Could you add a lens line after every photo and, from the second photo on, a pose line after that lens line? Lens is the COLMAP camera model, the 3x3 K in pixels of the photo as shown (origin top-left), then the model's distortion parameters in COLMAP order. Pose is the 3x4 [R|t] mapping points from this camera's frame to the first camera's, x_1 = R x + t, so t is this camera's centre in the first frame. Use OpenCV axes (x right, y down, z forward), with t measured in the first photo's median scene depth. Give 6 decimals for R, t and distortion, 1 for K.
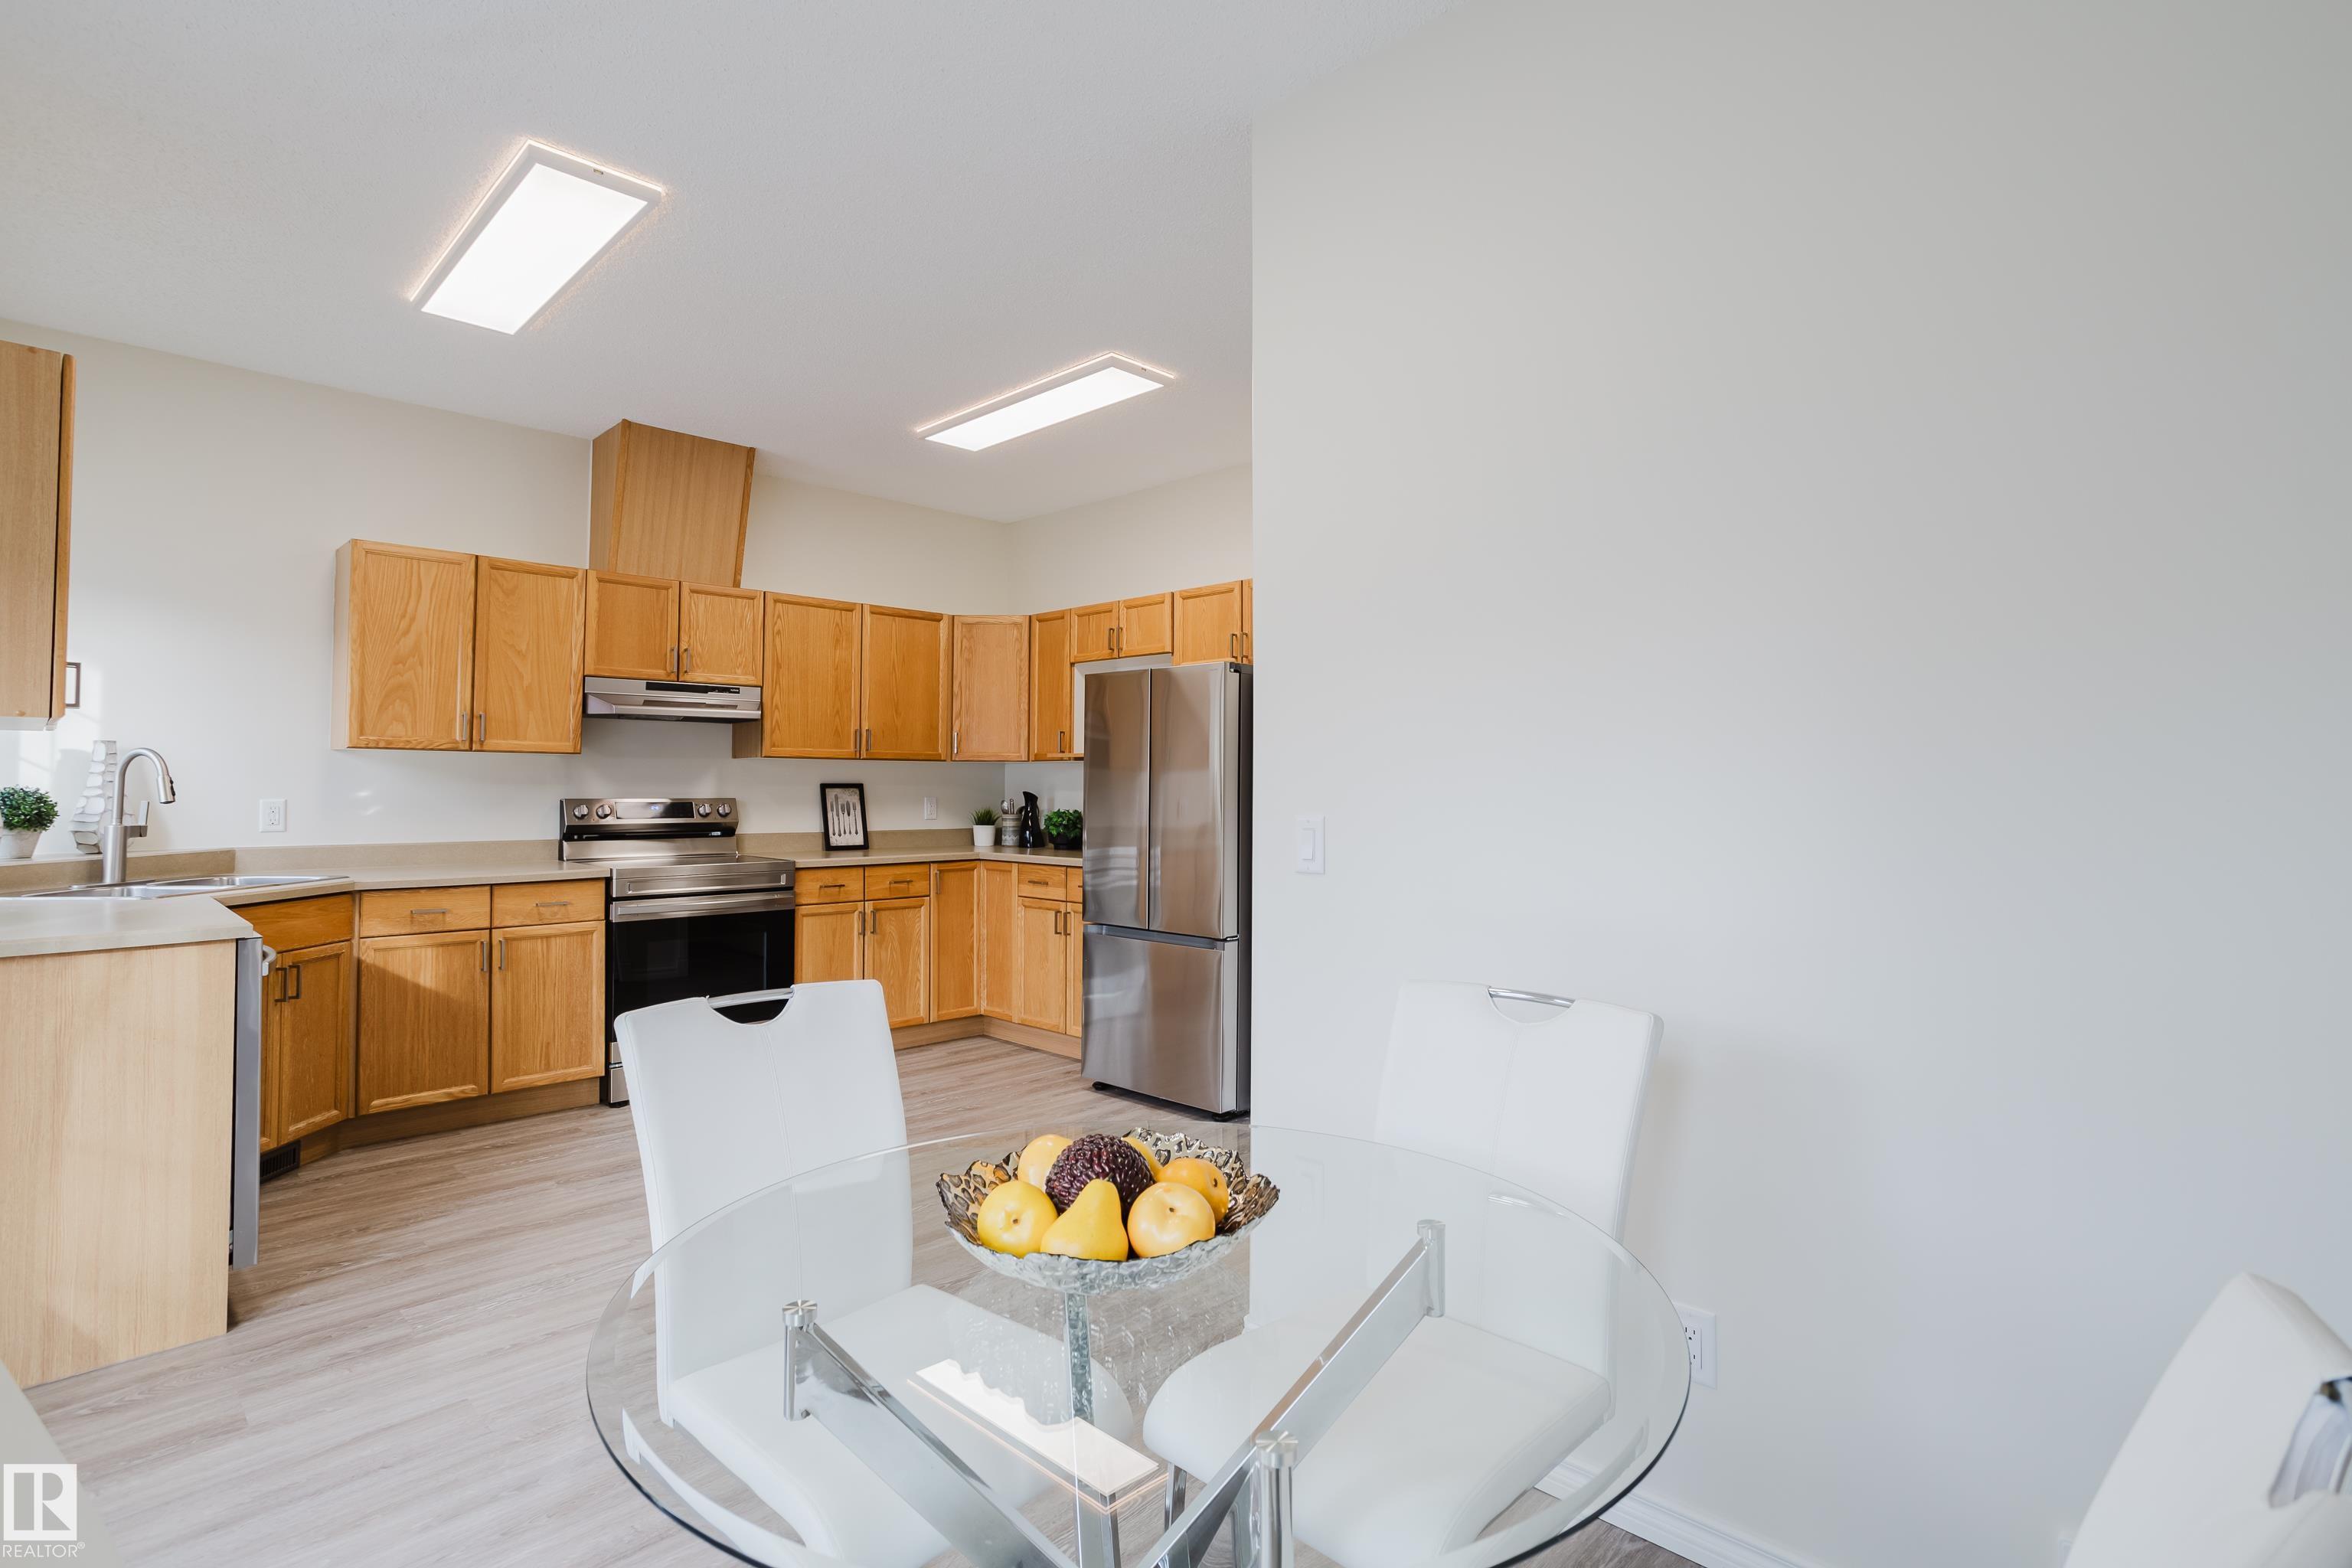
lens RADIAL K [[1132.4, 0, 1170.9], [0, 1132.4, 778.0], [0, 0, 1]] dist [-0.036998, 0.021958]
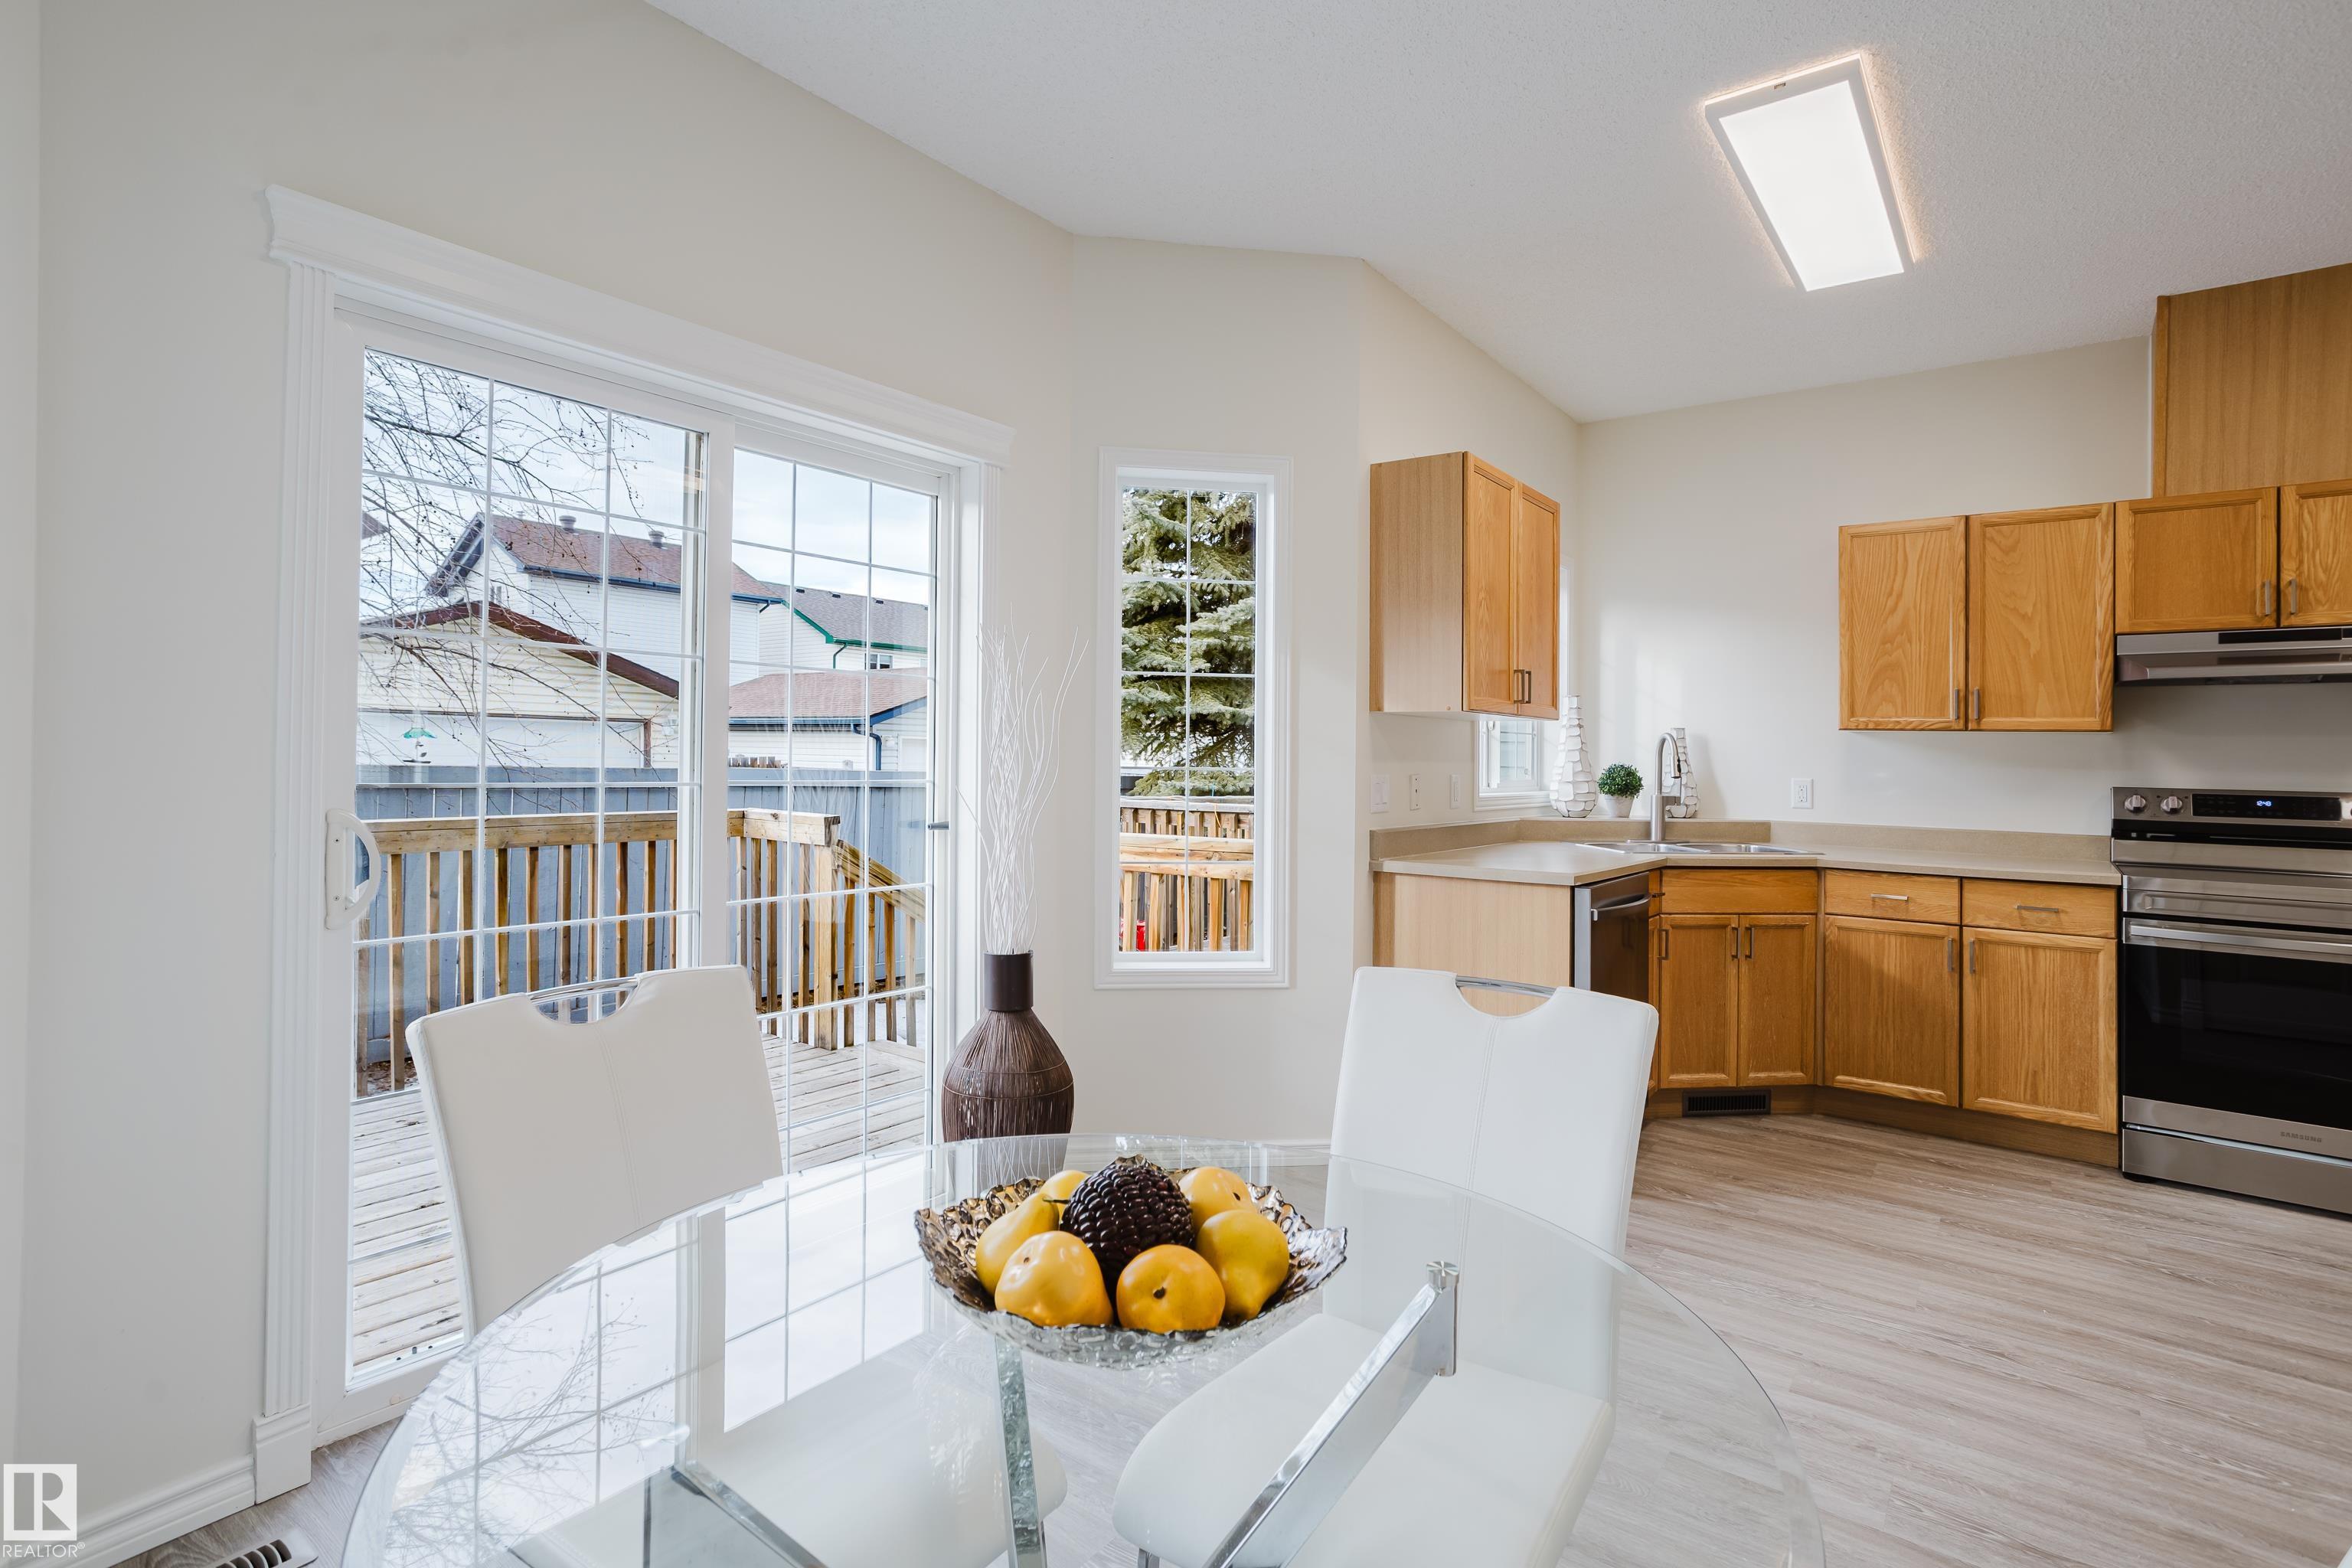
lens RADIAL K [[1132.4, 0, 1175.9], [0, 1132.4, 770.1], [0, 0, 1]] dist [-0.036998, 0.021958]
pose [[0.133788, 0.012857, -0.990927, 0.203538], [-0.010588, 0.999877, 0.011543, 0.004703], [0.990953, 0.008947, 0.133908, 0.247888]]
